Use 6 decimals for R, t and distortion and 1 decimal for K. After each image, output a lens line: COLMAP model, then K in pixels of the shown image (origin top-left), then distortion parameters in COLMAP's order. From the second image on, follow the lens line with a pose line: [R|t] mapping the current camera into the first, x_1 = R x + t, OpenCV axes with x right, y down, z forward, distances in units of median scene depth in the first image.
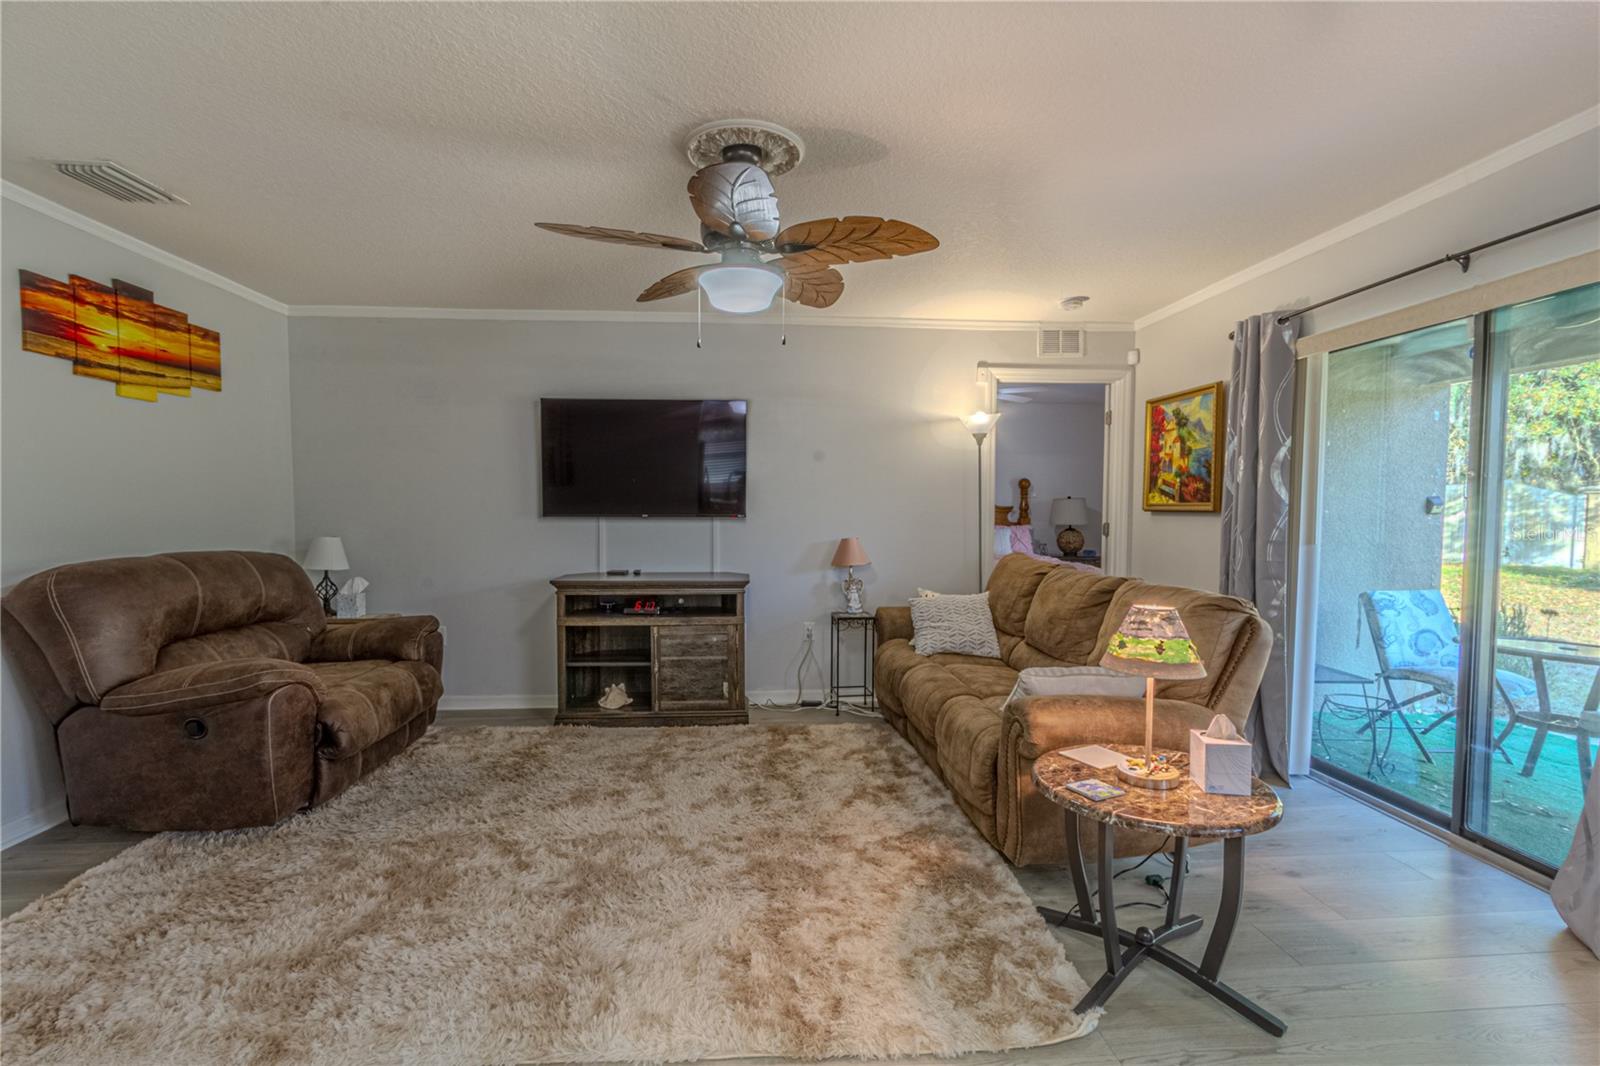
lens RADIAL K [[727.1, 0, 795.9], [0, 727.1, 543.0], [0, 0, 1]] dist [0.004160, -0.000445]
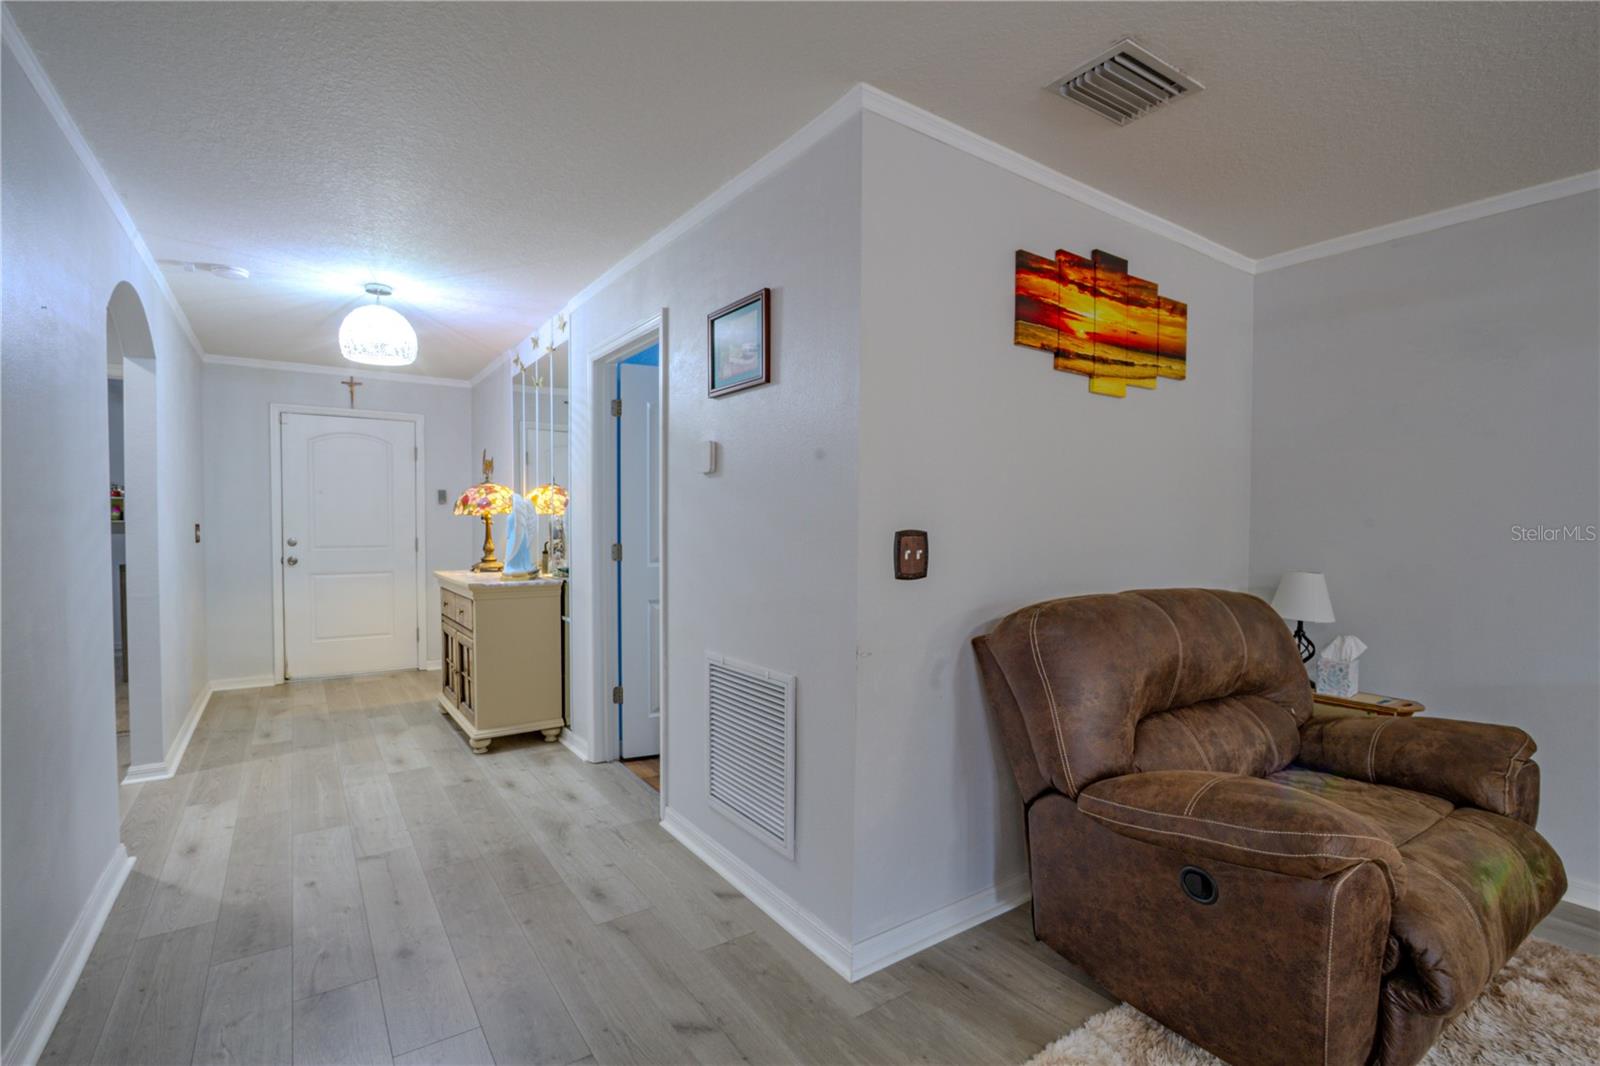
lens RADIAL K [[738.6, 0, 796.2], [0, 738.6, 543.5], [0, 0, 1]] dist [-0.018648, 0.003367]
pose [[0.501243, 0.024981, -0.864946, -0.355476], [-0.047953, 0.998849, 0.001060, -0.016258], [0.863977, 0.040946, 0.501864, 0.290453]]
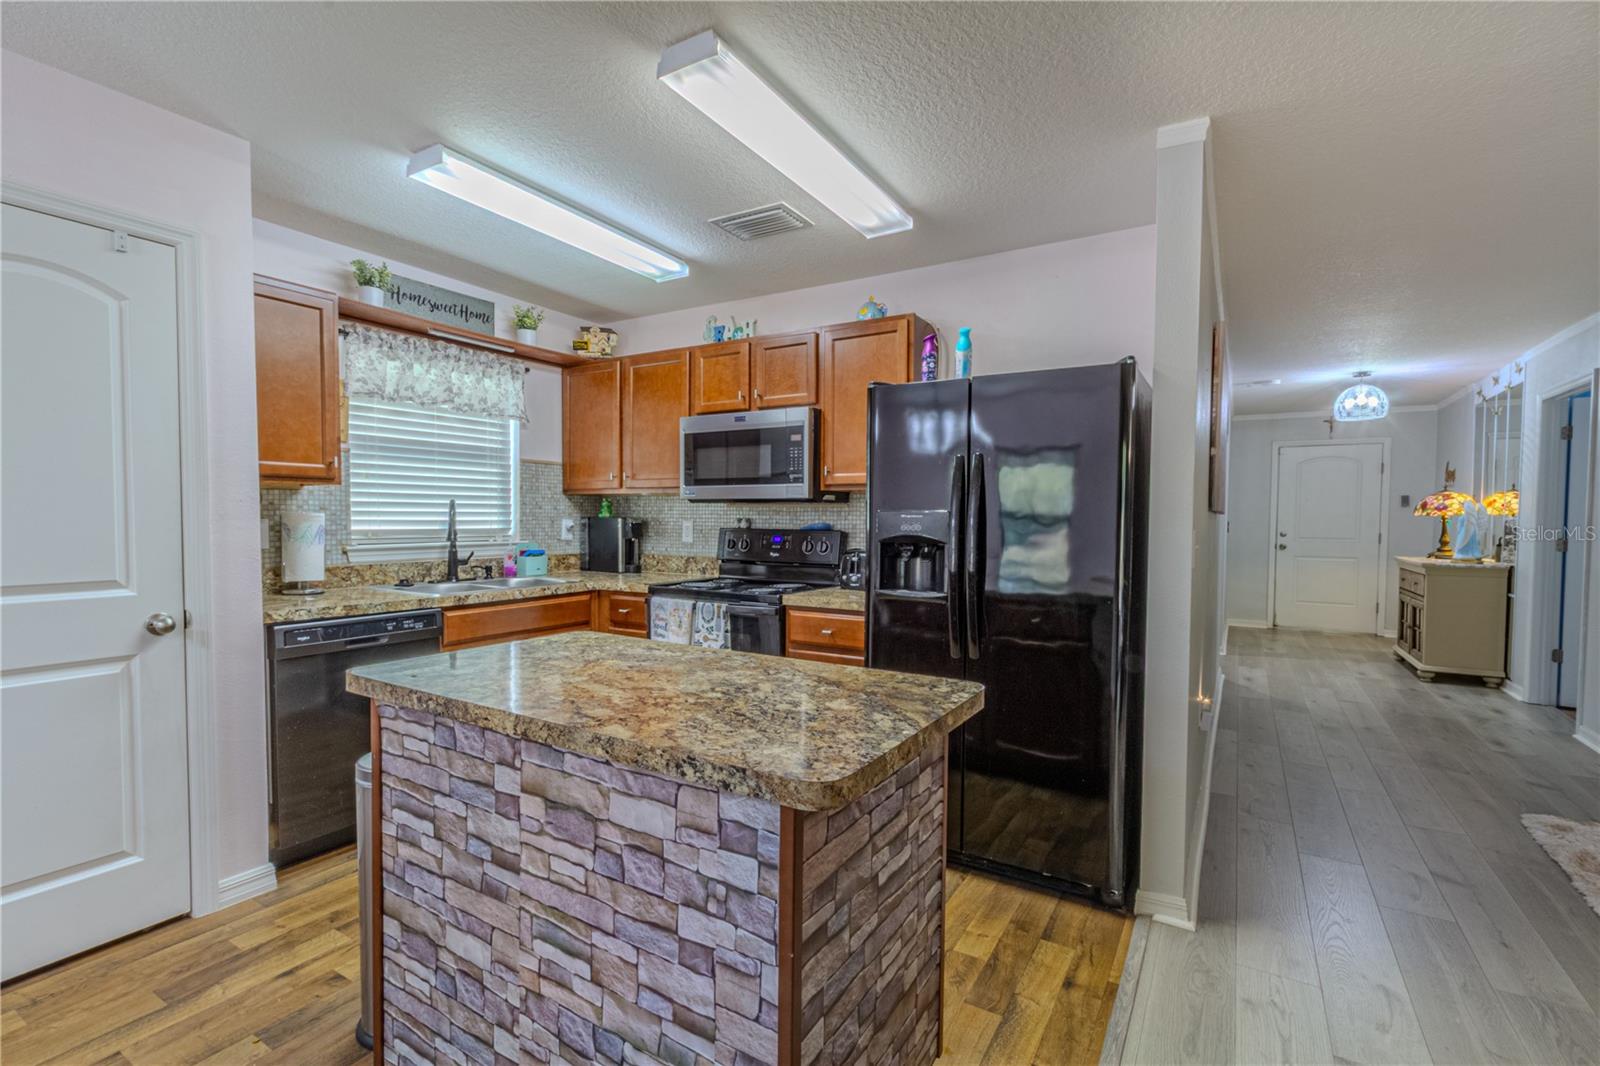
lens RADIAL K [[727.1, 0, 795.9], [0, 727.1, 543.0], [0, 0, 1]] dist [0.004160, -0.000445]
pose [[-0.583425, 0.024312, -0.811803, 0.587958], [-0.049029, 0.996675, 0.065085, -0.012071], [0.810686, 0.077774, -0.580293, 0.231138]]
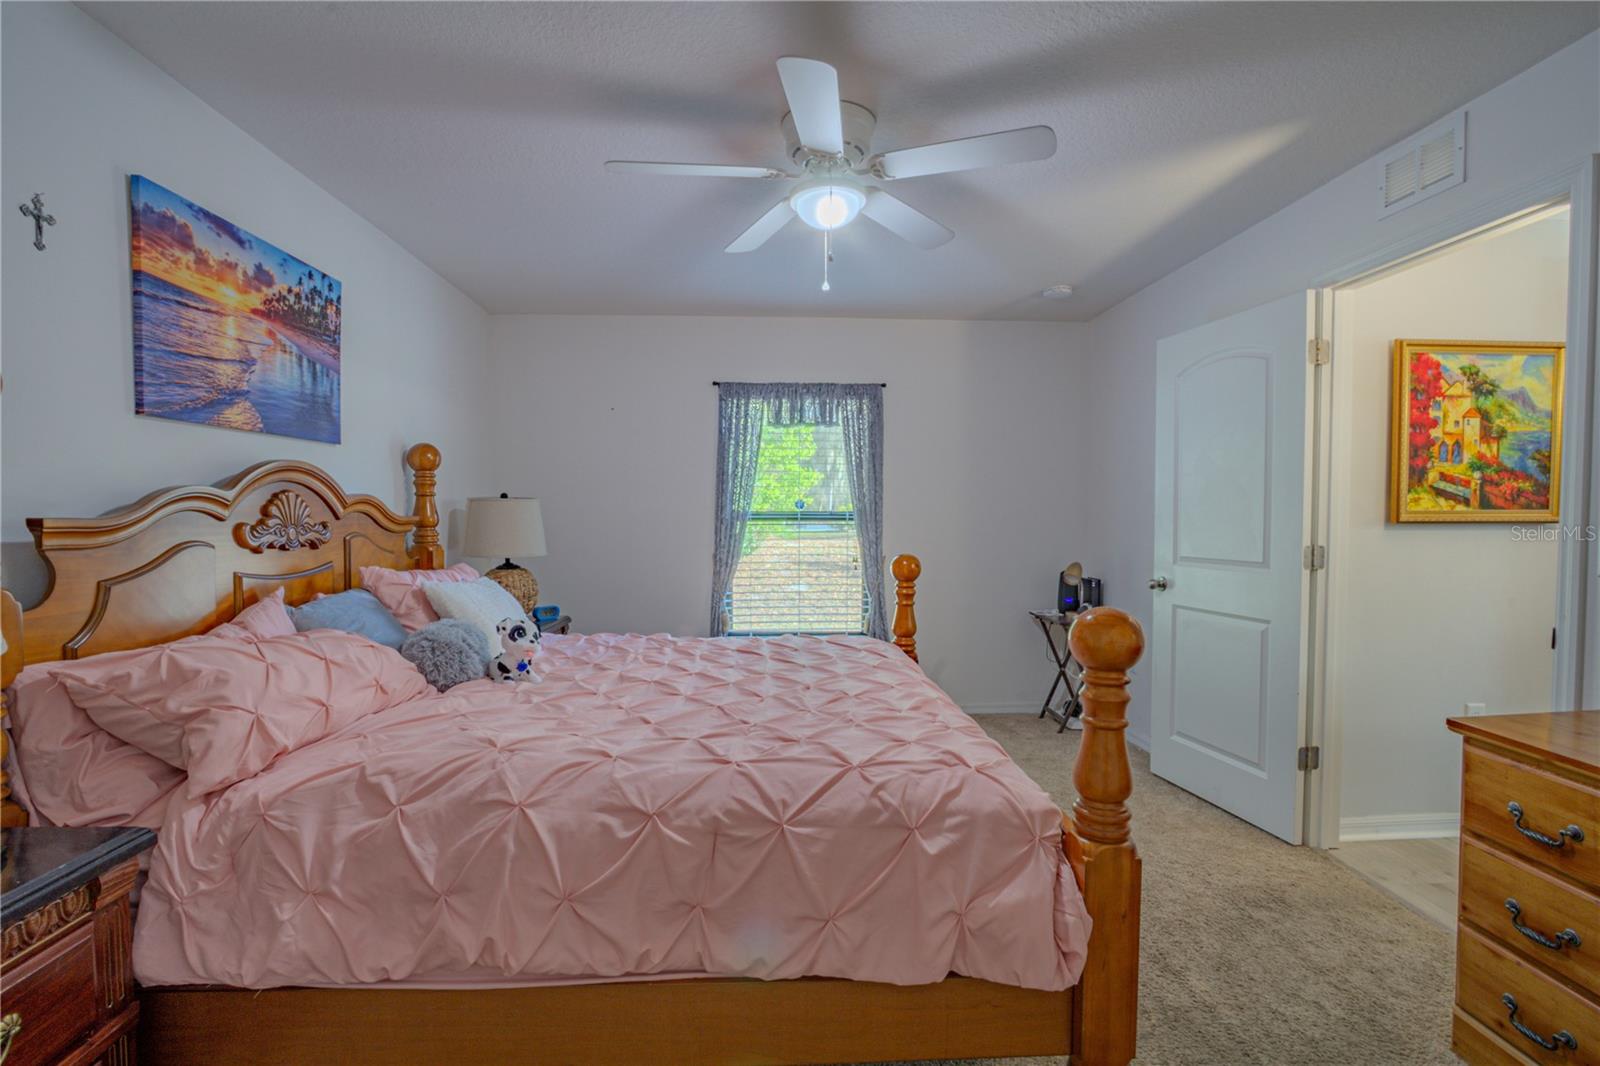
lens RADIAL K [[742.3, 0, 798.5], [0, 742.3, 544.2], [0, 0, 1]] dist [-0.023467, 0.005720]
pose [[0.019539, -0.041926, 0.998930, -0.187771], [0.052187, 0.997801, 0.040858, -0.104254], [-0.998446, 0.051333, 0.021685, 2.008932]]
